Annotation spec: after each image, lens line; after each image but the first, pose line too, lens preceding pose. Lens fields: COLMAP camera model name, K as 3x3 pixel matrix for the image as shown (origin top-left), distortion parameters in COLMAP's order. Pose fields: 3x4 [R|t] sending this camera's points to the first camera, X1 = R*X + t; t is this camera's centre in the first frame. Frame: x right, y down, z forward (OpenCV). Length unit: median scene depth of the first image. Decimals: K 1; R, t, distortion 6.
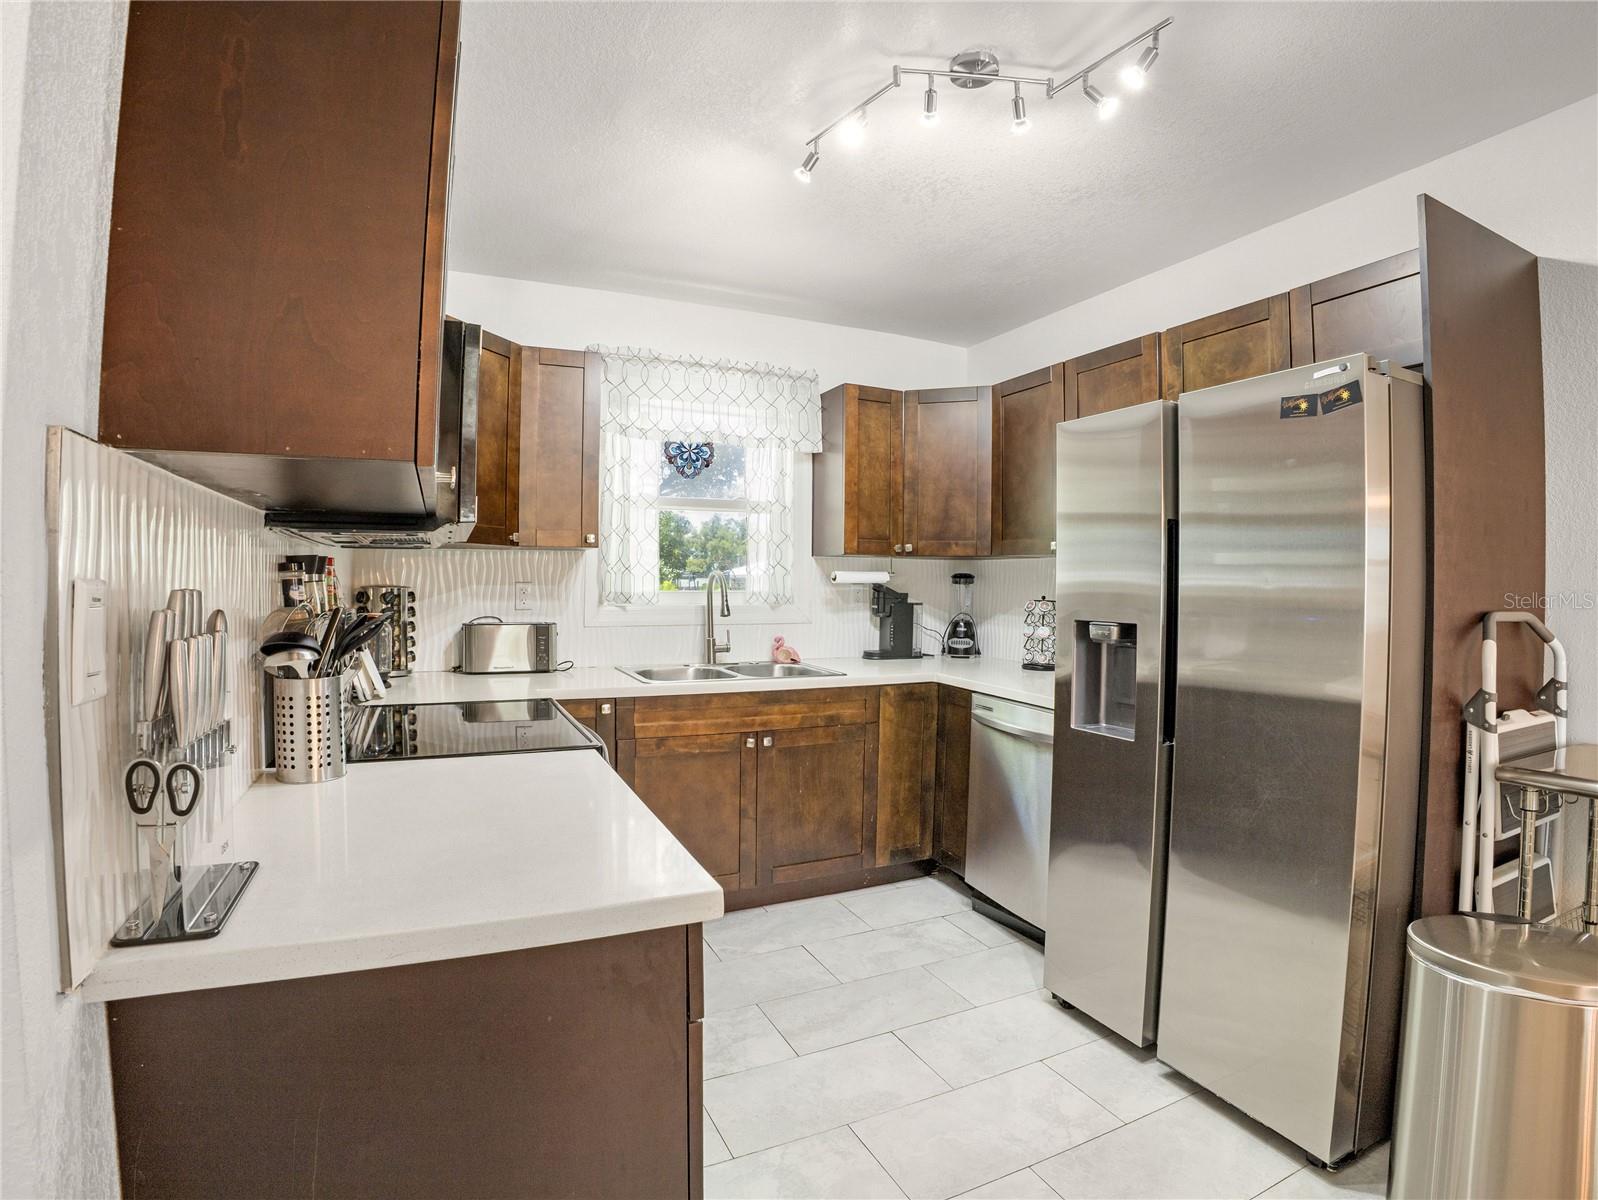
lens RADIAL K [[777.6, 0, 796.5], [0, 777.6, 582.2], [0, 0, 1]] dist [-0.100873, 0.013009]
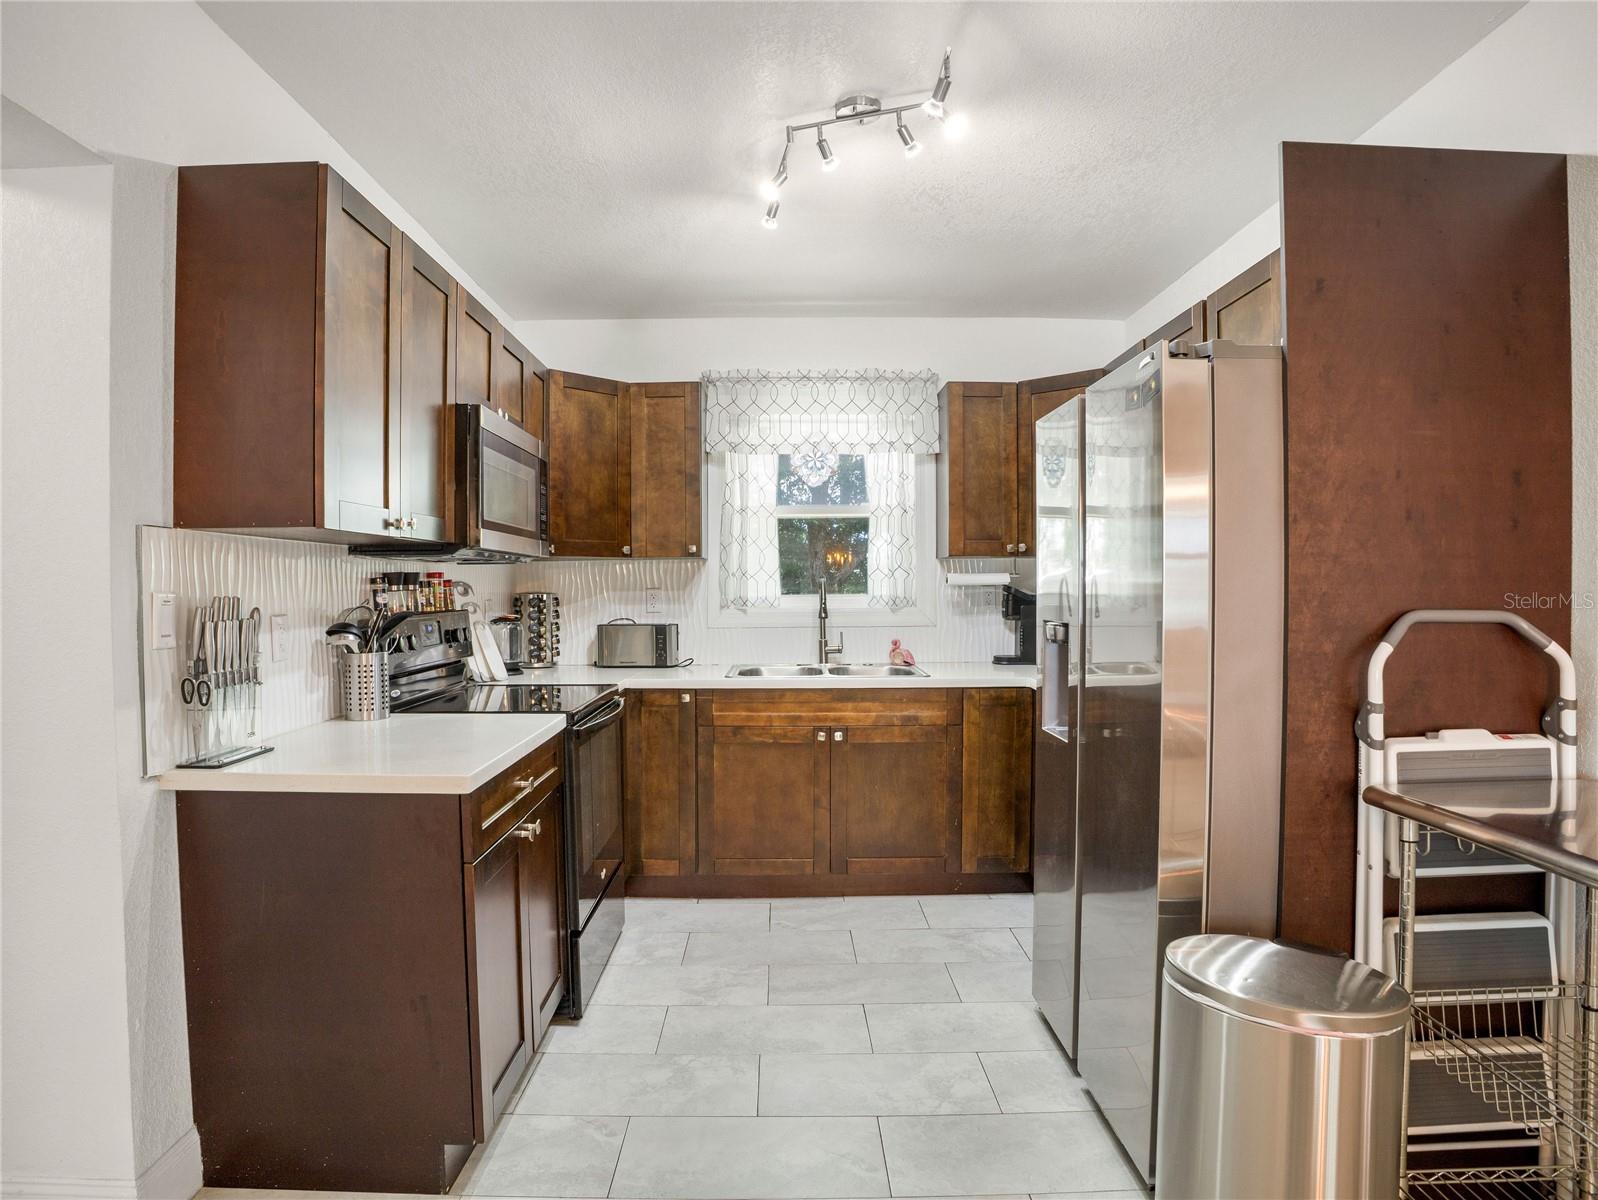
lens RADIAL K [[901.4, 0, 804.6], [0, 901.4, 599.8], [0, 0, 1]] dist [-0.053632, -0.001004]
pose [[0.916843, -0.007023, -0.399185, 0.409550], [0.012928, 0.999843, 0.012102, 0.003798], [0.399038, -0.016256, 0.916790, -0.142144]]
